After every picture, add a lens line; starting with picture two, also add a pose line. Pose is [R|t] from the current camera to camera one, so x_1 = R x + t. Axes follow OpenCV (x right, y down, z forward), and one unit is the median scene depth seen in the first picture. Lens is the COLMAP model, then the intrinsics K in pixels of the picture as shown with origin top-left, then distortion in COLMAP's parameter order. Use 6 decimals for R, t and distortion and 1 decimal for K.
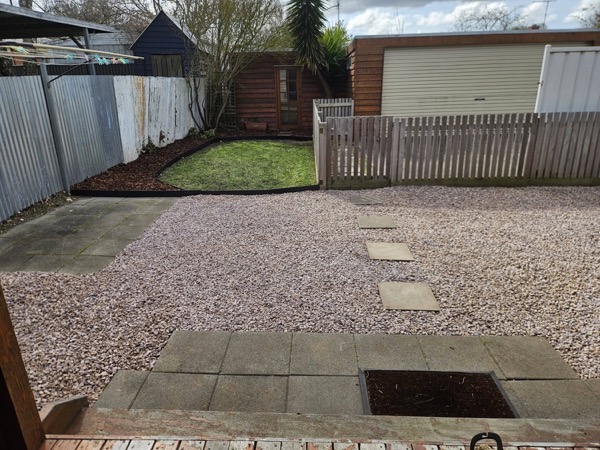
lens RADIAL K [[417.0, 0, 300.0], [0, 417.0, 225.0], [0, 0, 1]] dist [0.078937, -0.071842]
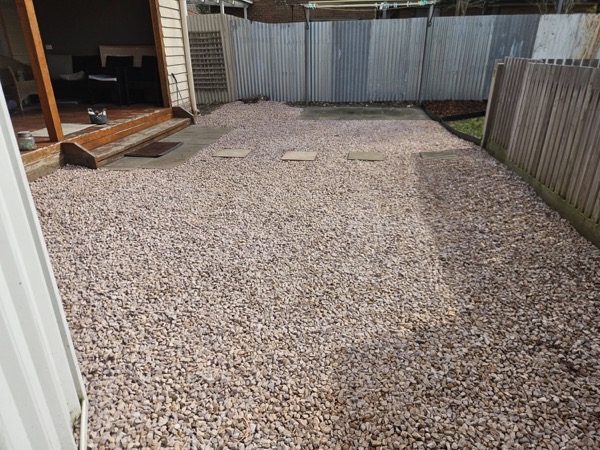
lens RADIAL K [[417.0, 0, 300.0], [0, 417.0, 225.0], [0, 0, 1]] dist [0.078937, -0.071842]
pose [[-0.139527, 0.410078, -0.901315, 0.618294], [-0.315314, 0.844439, 0.433012, -0.137483], [0.938674, 0.344614, 0.011481, 0.459859]]
